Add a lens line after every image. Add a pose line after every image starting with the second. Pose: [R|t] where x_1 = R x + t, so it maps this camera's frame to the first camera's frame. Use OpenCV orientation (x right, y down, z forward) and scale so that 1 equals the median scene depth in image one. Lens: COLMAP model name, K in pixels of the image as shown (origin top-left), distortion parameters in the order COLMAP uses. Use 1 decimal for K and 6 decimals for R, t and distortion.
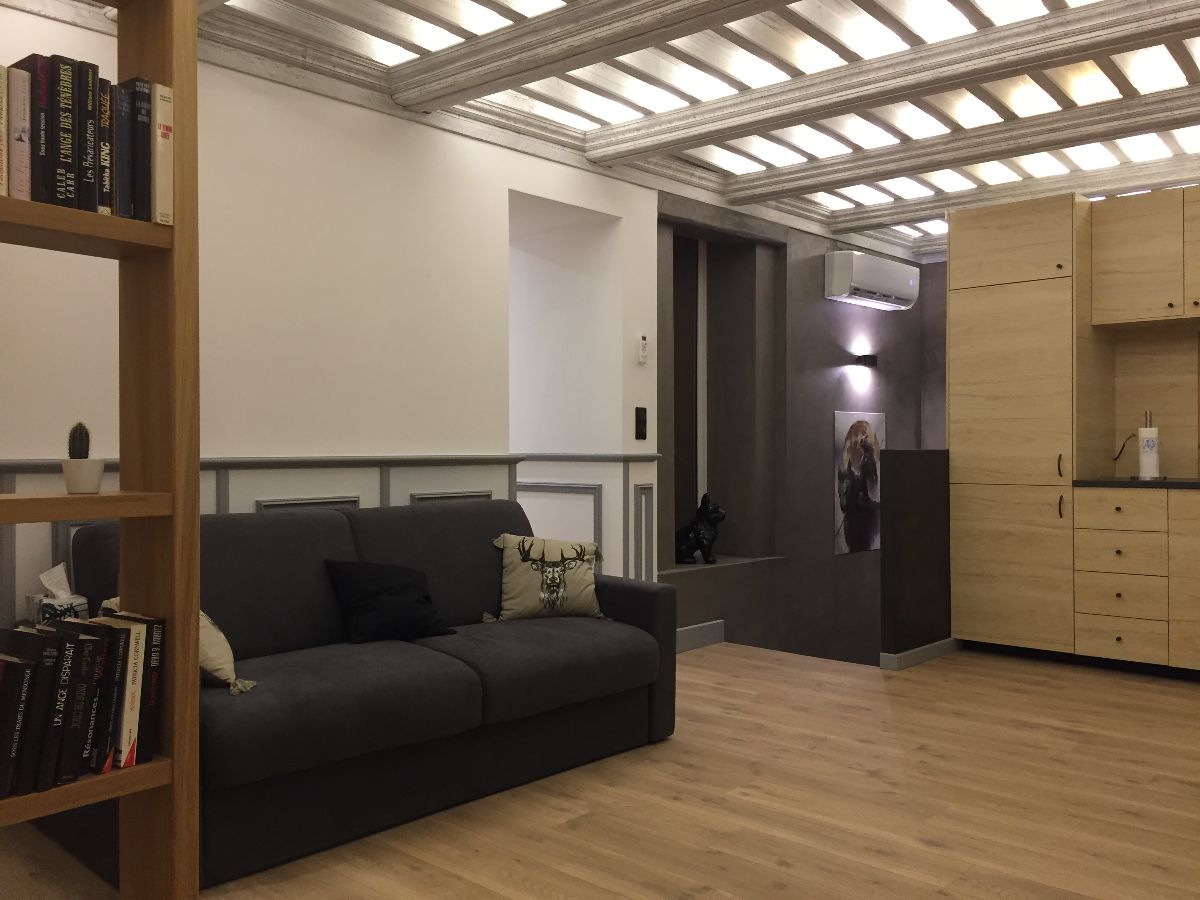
lens RADIAL K [[1014.0, 0, 595.2], [0, 1014.0, 447.0], [0, 0, 1]] dist [0.065301, -0.086925]
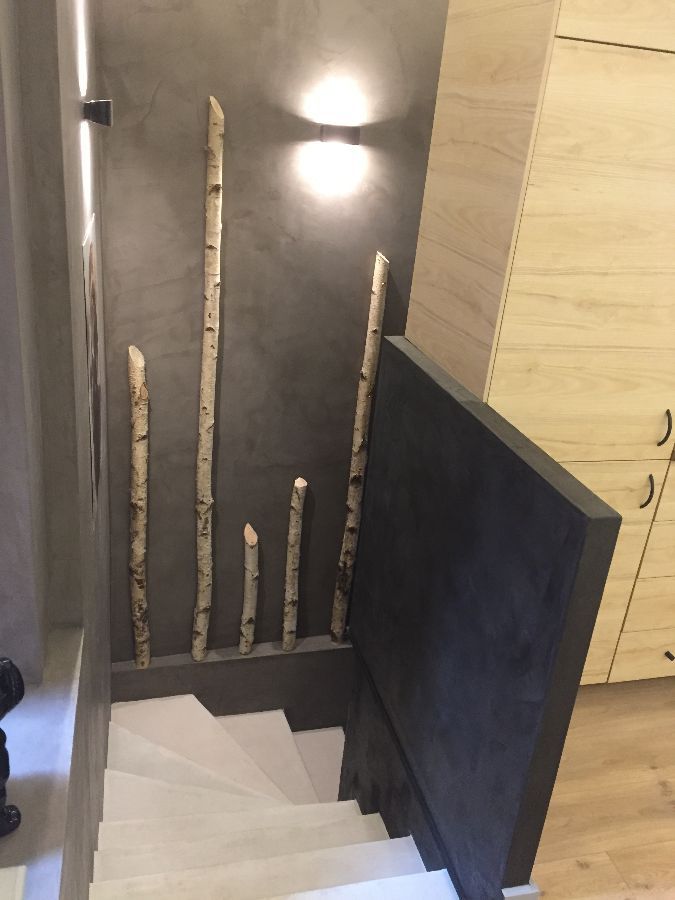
lens RADIAL K [[760.5, 0, 335.3], [0, 760.5, 451.0], [0, 0, 1]] dist [0.065301, -0.086925]
pose [[0.557560, -0.280948, 0.781150, 0.010272], [-0.089433, 0.915184, 0.392989, -0.122507], [-0.825305, -0.288975, 0.485144, 0.931469]]
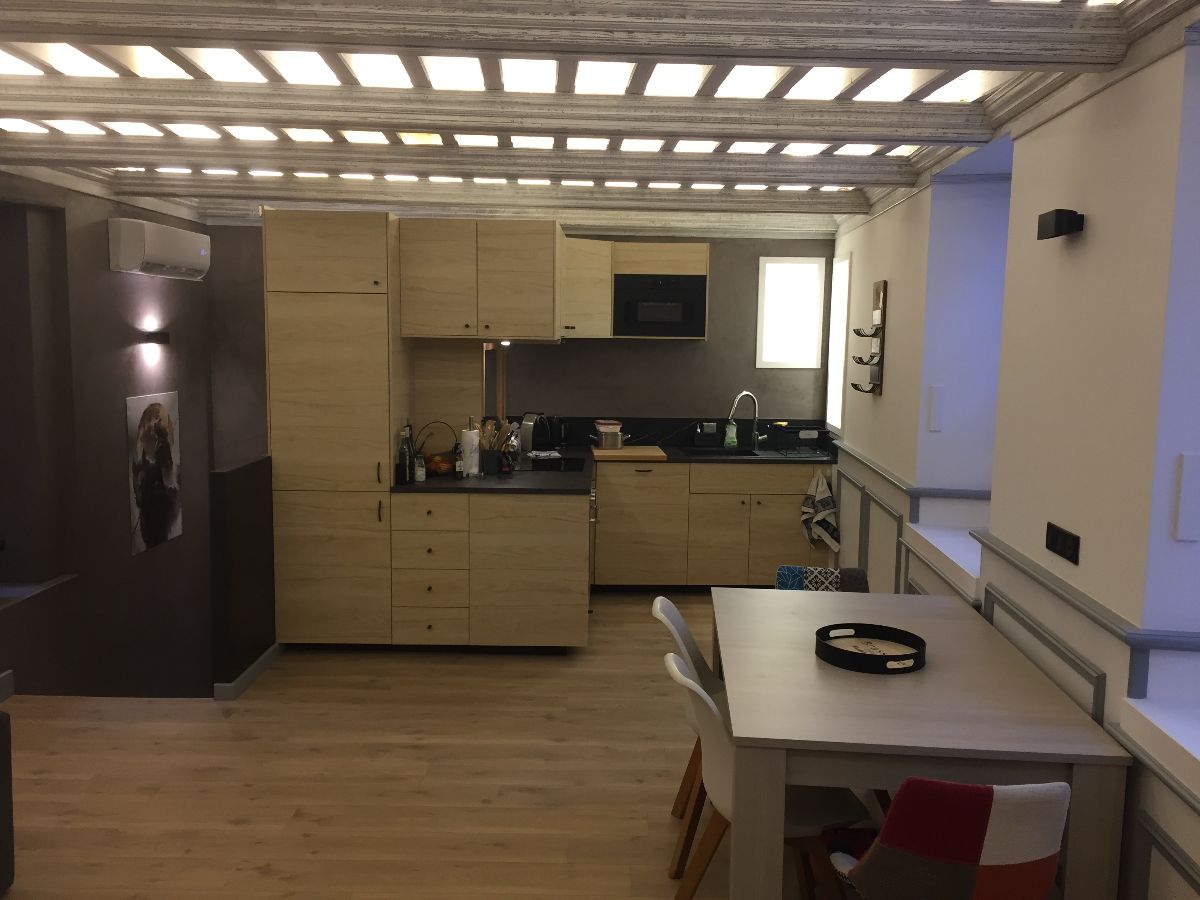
lens RADIAL K [[1014.0, 0, 599.6], [0, 1014.0, 449.4], [0, 0, 1]] dist [0.065301, -0.086925]
pose [[0.743172, -0.062998, 0.666129, -0.074966], [-0.013919, 0.993887, 0.109525, -0.123484], [-0.668956, -0.090668, 0.737751, 0.072394]]
